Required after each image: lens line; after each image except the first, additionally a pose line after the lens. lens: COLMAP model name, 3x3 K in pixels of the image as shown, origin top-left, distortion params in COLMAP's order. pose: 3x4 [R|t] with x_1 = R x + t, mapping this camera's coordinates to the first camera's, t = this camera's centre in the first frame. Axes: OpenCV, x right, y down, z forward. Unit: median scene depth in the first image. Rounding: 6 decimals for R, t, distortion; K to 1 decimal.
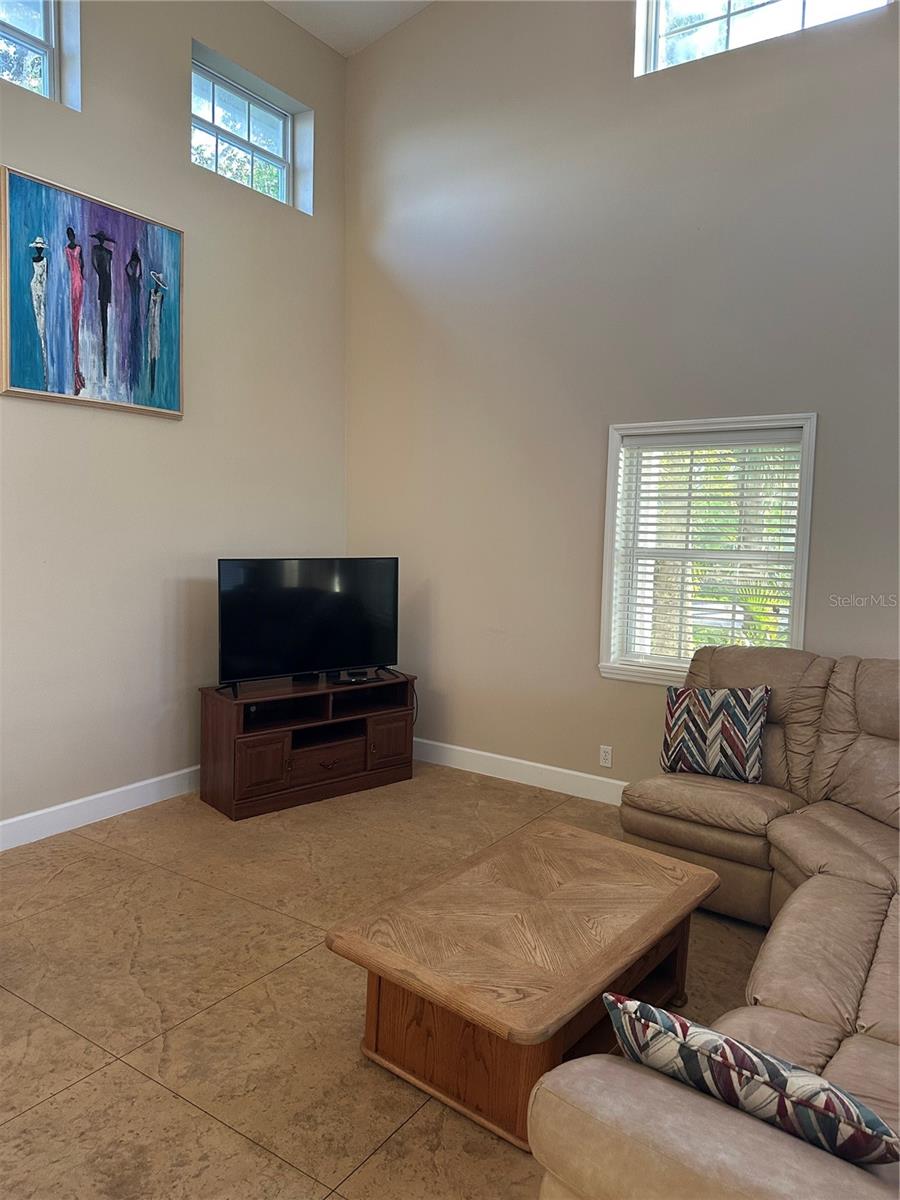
lens RADIAL K [[872.9, 0, 441.7], [0, 872.9, 601.3], [0, 0, 1]] dist [0.060255, -0.003541]
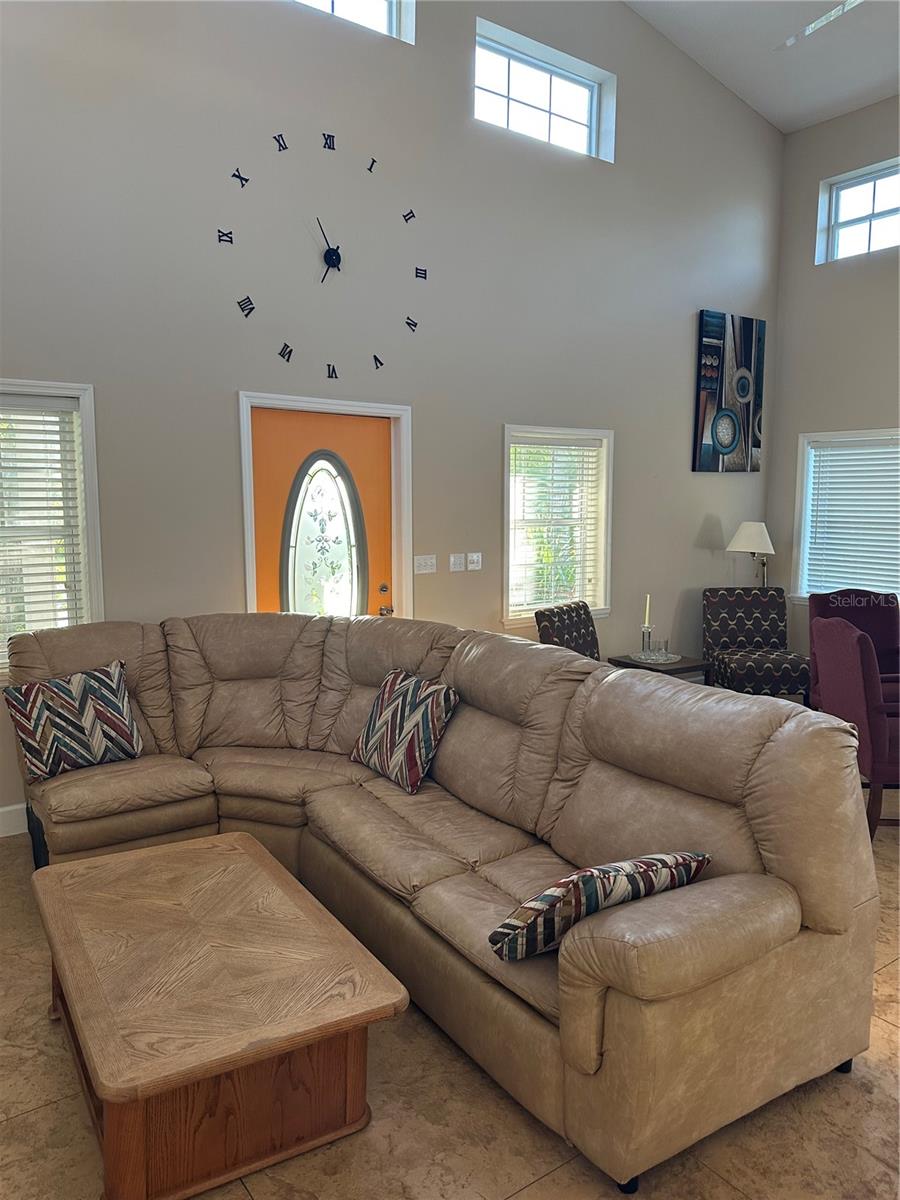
lens RADIAL K [[872.9, 0, 441.7], [0, 872.9, 601.3], [0, 0, 1]] dist [0.060255, -0.003541]
pose [[0.346790, -0.136003, 0.928030, -0.437041], [0.100004, 0.989153, 0.107591, -0.042590], [-0.932596, 0.055496, 0.356630, 0.315415]]
